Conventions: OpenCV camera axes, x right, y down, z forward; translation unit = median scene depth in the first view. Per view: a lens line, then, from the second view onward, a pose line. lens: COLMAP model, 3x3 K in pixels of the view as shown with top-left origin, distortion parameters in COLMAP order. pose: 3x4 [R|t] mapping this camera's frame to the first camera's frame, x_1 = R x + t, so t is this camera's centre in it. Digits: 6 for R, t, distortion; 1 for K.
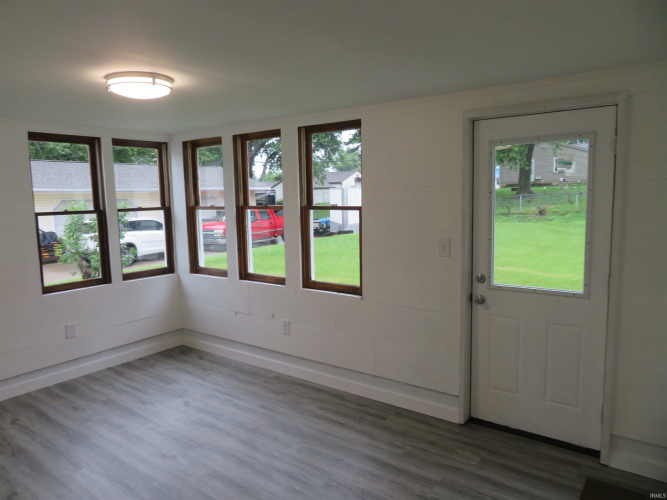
lens RADIAL K [[473.0, 0, 329.6], [0, 473.0, 250.0], [0, 0, 1]] dist [-0.018980, 0.012730]
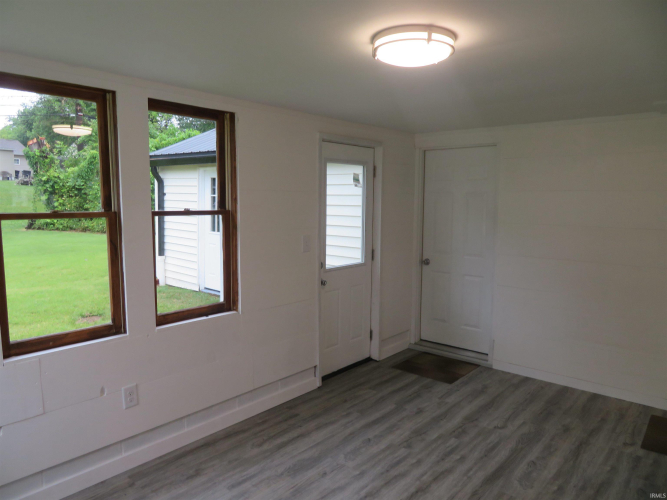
lens RADIAL K [[473.0, 0, 329.1], [0, 473.0, 249.9], [0, 0, 1]] dist [-0.018980, 0.012730]
pose [[0.076844, -0.085928, 0.993334, -0.887680], [0.115503, 0.990339, 0.076733, -0.071018], [-0.990330, 0.108837, 0.086026, 0.818277]]
